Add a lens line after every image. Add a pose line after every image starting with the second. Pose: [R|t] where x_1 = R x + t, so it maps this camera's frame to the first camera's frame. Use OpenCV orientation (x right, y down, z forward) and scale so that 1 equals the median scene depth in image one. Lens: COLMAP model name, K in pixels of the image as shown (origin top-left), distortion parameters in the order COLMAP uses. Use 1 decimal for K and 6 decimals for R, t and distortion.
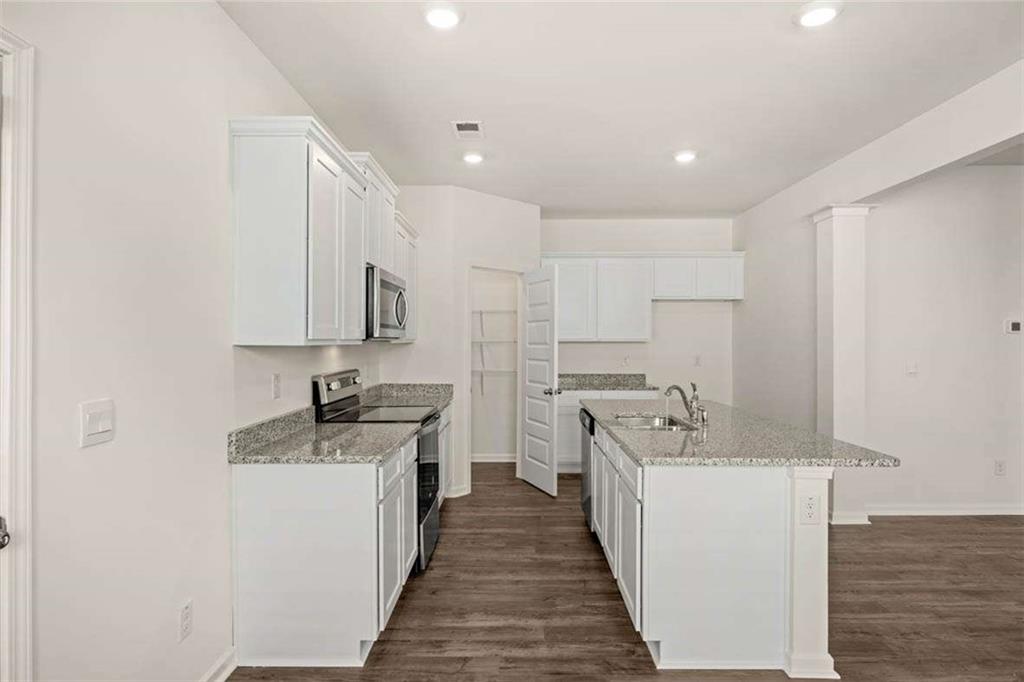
lens RADIAL K [[568.0, 0, 513.0], [0, 568.0, 342.6], [0, 0, 1]] dist [0.002299, -0.000575]
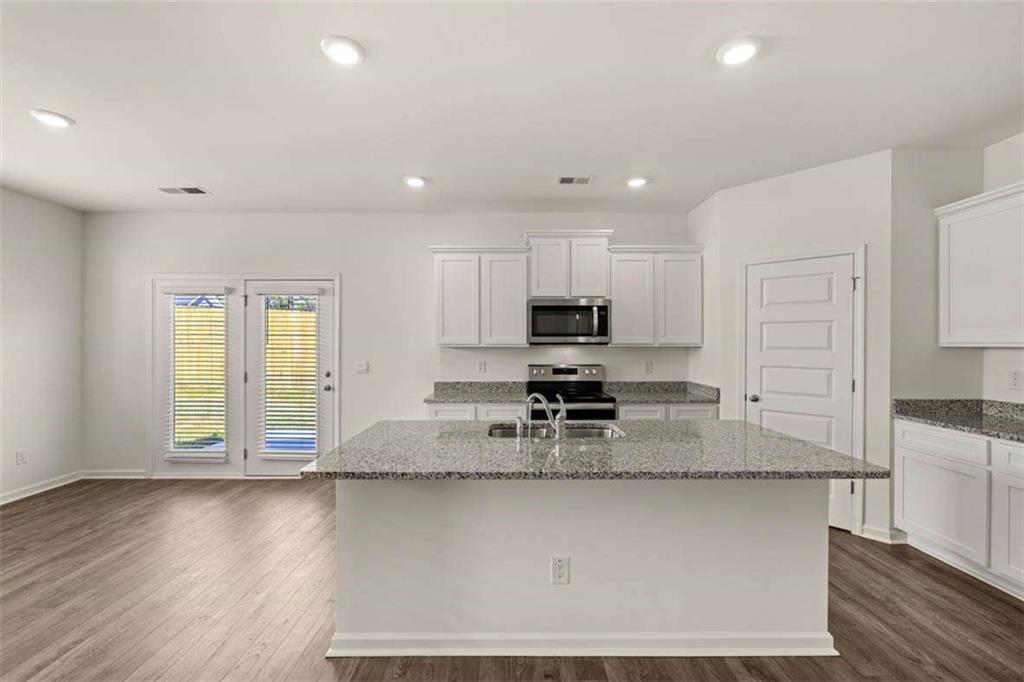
lens RADIAL K [[429.6, 0, 508.4], [0, 429.6, 341.3], [0, 0, 1]] dist [-0.000963, -0.000031]
pose [[0.004341, -0.005308, -0.999976, 0.977282], [-0.003716, 0.999979, -0.005324, -0.005904], [0.999984, 0.003739, 0.004321, 0.938811]]
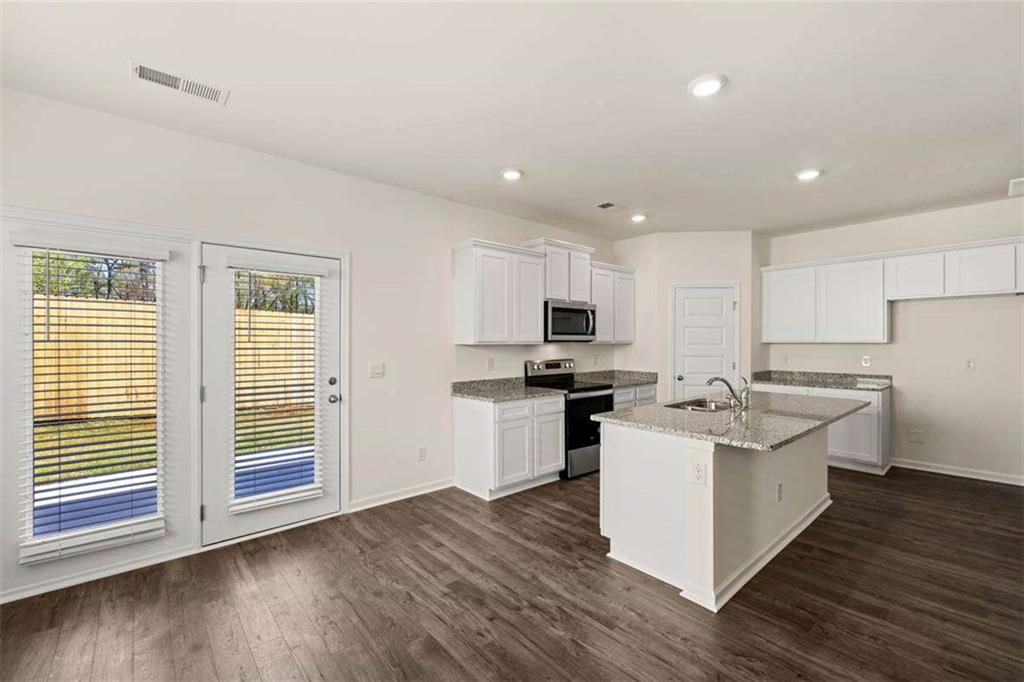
lens RADIAL K [[429.6, 0, 510.3], [0, 429.6, 340.2], [0, 0, 1]] dist [-0.000963, -0.000031]
pose [[0.659945, -0.003442, -0.751306, 0.687957], [-0.001942, 0.999978, -0.006287, -0.000277], [0.751311, 0.005608, 0.659924, 0.024224]]
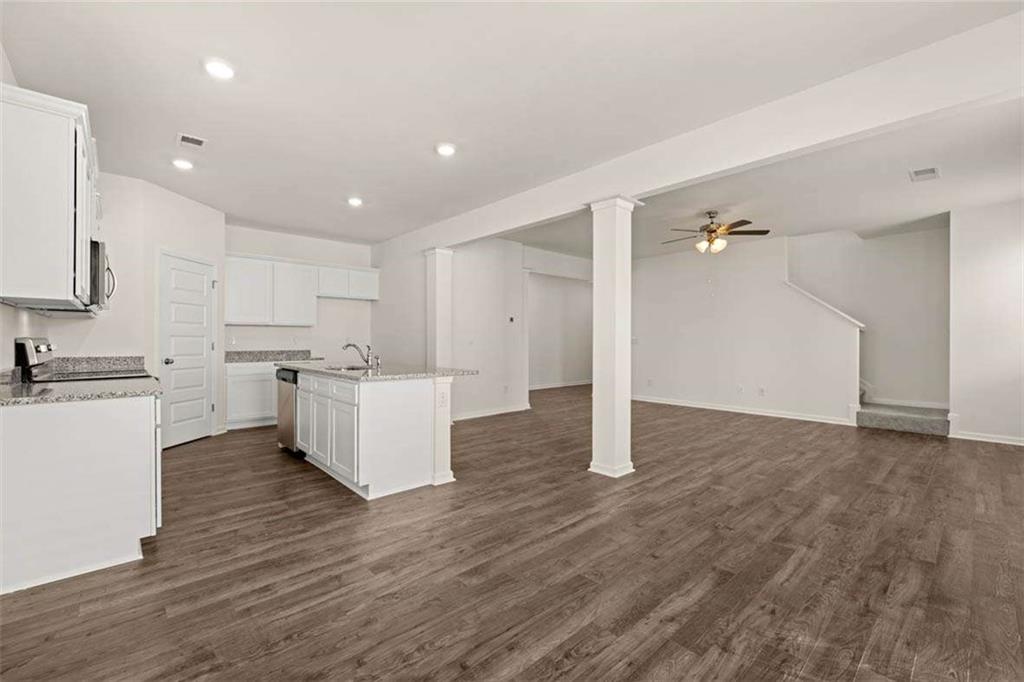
lens RADIAL K [[429.6, 0, 513.0], [0, 429.6, 340.6], [0, 0, 1]] dist [-0.000963, -0.000031]
pose [[0.732559, -0.001168, 0.680702, -0.223733], [0.000861, 0.999999, 0.000789, 0.063641], [-0.680703, 0.000008, 0.732560, -0.183949]]
